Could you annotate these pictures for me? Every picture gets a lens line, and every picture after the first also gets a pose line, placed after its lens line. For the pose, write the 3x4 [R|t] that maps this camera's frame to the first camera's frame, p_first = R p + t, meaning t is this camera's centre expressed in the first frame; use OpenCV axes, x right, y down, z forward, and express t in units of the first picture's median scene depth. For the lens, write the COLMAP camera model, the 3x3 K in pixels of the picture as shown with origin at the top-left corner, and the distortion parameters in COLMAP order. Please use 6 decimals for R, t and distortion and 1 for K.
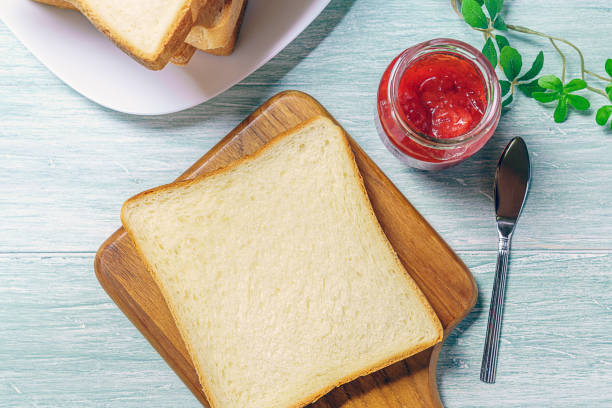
lens RADIAL K [[947.0, 0, 308.4], [0, 947.0, 202.9], [0, 0, 1]] dist [0.059137, 0.000000]
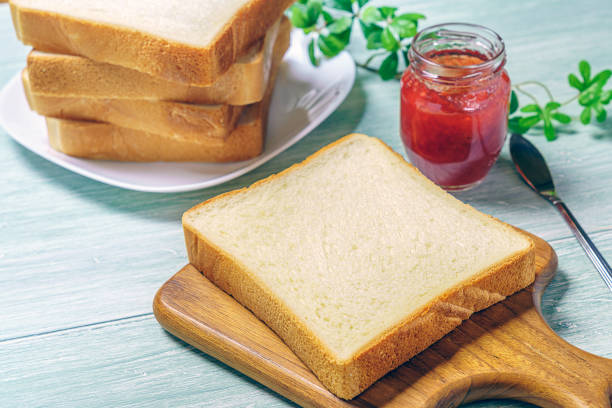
lens RADIAL K [[1109.7, 0, 287.9], [0, 1109.7, 208.2], [0, 0, 1]] dist [0.001727, 0.000000]
pose [[0.982421, -0.137637, 0.126117, -0.232814], [0.185158, 0.632316, -0.752258, 0.891180], [0.023793, 0.762386, 0.646685, 0.247965]]
